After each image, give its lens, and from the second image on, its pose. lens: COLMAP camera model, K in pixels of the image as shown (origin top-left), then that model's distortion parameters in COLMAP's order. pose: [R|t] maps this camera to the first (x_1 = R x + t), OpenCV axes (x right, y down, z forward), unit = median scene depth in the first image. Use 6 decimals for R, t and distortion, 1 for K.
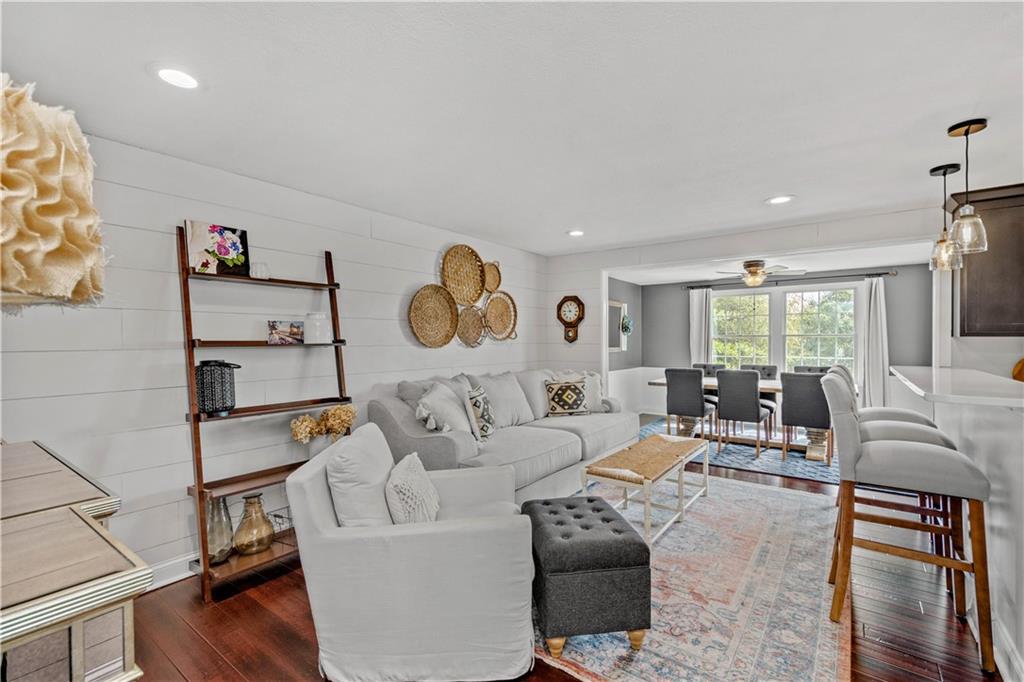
lens RADIAL K [[444.1, 0, 510.4], [0, 444.1, 341.2], [0, 0, 1]] dist [0.000262, -0.000172]
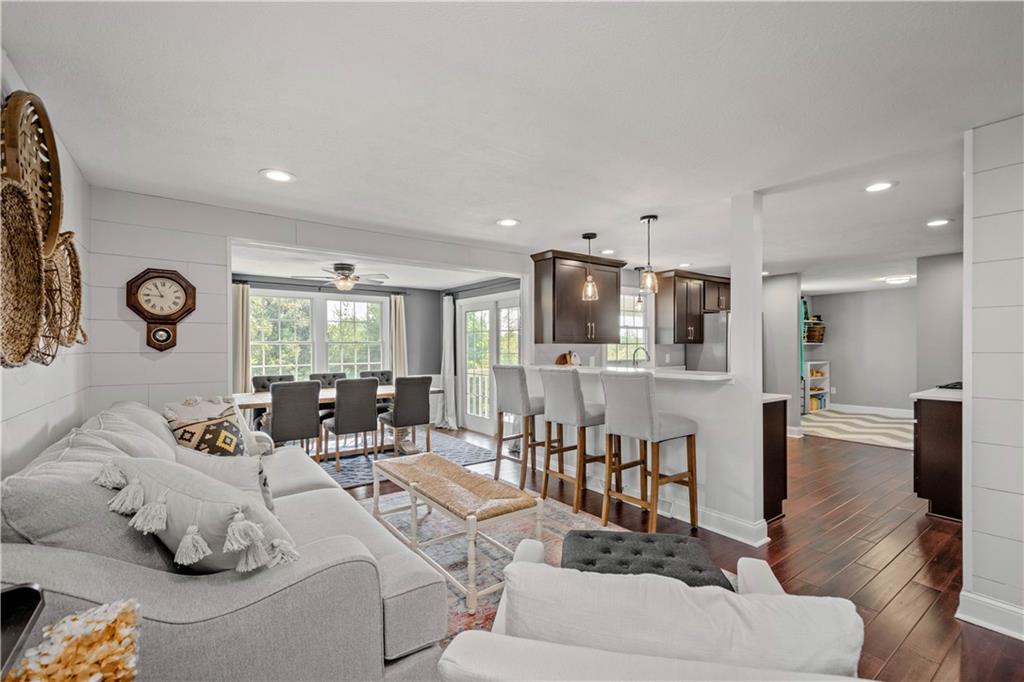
lens RADIAL K [[444.1, 0, 513.5], [0, 444.1, 346.3], [0, 0, 1]] dist [0.000262, -0.000172]
pose [[0.271739, -0.000234, 0.962371, -0.333619], [0.008799, 0.999959, -0.002241, 0.002445], [-0.962331, 0.009077, 0.271730, 0.461493]]
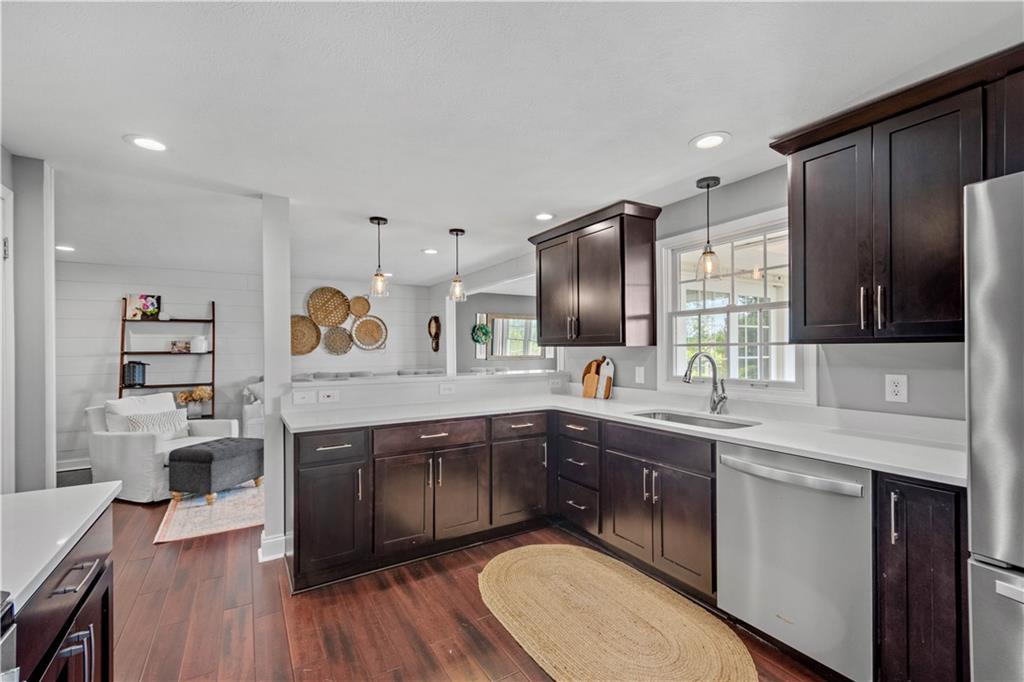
lens RADIAL K [[444.1, 0, 514.1], [0, 444.1, 345.4], [0, 0, 1]] dist [0.000262, -0.000172]
pose [[0.931514, -0.011114, -0.363536, 0.943650], [0.006883, 0.999893, -0.012931, 0.004621], [0.363641, 0.009543, 0.931490, -0.157688]]
